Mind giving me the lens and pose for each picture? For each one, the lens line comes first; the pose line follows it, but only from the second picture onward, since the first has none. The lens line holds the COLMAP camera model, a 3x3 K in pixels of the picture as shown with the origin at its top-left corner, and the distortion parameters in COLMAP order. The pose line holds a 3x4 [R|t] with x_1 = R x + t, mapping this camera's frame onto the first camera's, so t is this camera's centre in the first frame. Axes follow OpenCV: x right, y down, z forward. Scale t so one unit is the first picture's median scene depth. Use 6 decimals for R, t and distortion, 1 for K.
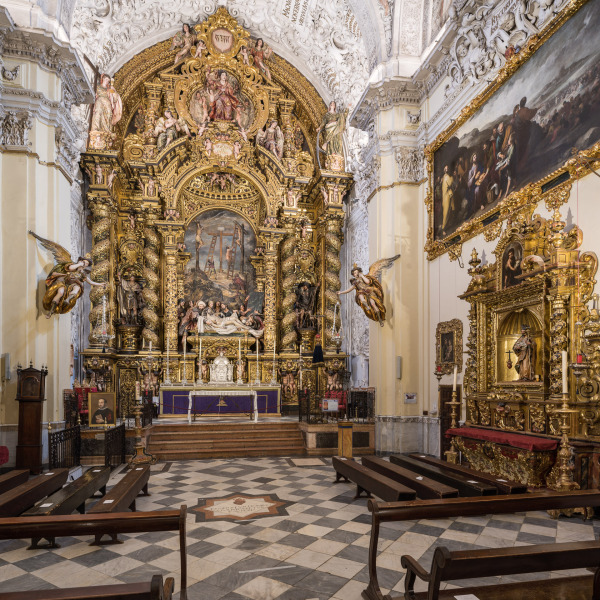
lens RADIAL K [[431.9, 0, 284.3], [0, 431.9, 381.9], [0, 0, 1]] dist [-0.010685, 0.009885]
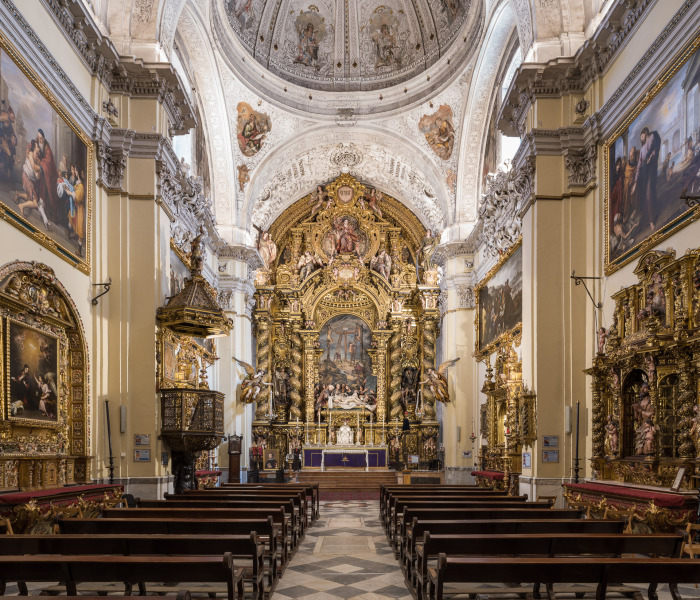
lens RADIAL K [[498.0, 0, 325.0], [0, 498.0, 457.3], [0, 0, 1]] dist [-0.008481, 0.001408]
pose [[0.976841, 0.003360, -0.213938, 0.134276], [0.001645, 0.999729, 0.023213, 0.007172], [0.213958, -0.023027, 0.976571, -0.580124]]
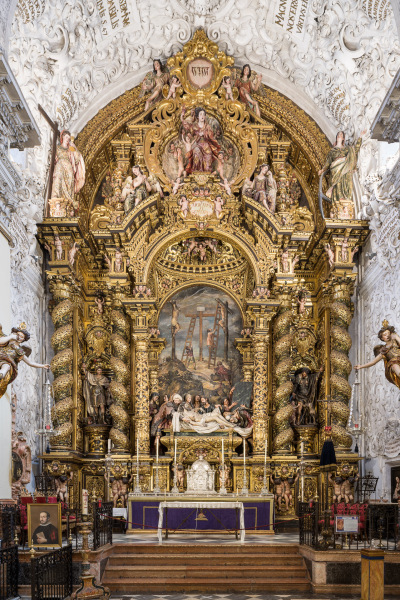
lens RADIAL K [[419.3, 0, 202.0], [0, 419.3, 494.9], [0, 0, 1]] dist [-0.002999, 0.002986]
pose [[0.986424, -0.001496, -0.164212, -0.011523], [0.003095, 0.999950, 0.009480, 0.000407], [0.164189, -0.009859, 0.986380, 0.207921]]
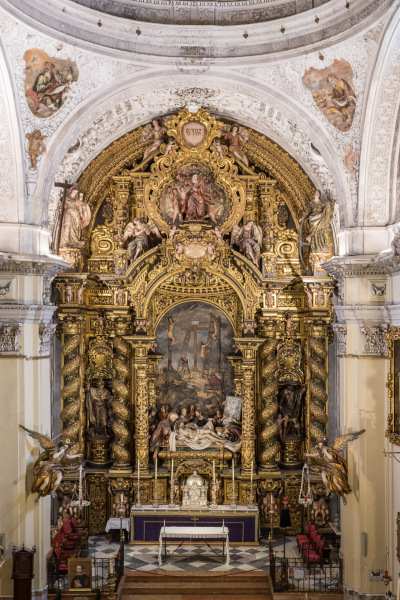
lens RADIAL K [[691.8, 0, 210.0], [0, 691.8, 315.6], [0, 0, 1]] dist [0.020980, 0.000000]
pose [[0.987084, -0.002540, -0.160182, 0.126867], [0.004431, 0.999925, 0.011448, -0.423620], [0.160140, -0.012010, 0.987021, -0.463453]]
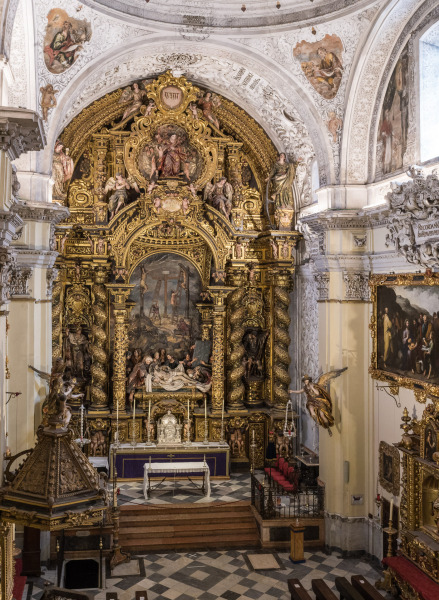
lens RADIAL K [[641.4, 0, 174.2], [0, 641.4, 256.4], [0, 0, 1]] dist [0.013027, 0.000000]
pose [[0.999489, 0.005884, -0.031432, -0.090397], [-0.006526, 0.999772, -0.020345, -0.396489], [0.031305, 0.020540, 0.999299, -0.482818]]
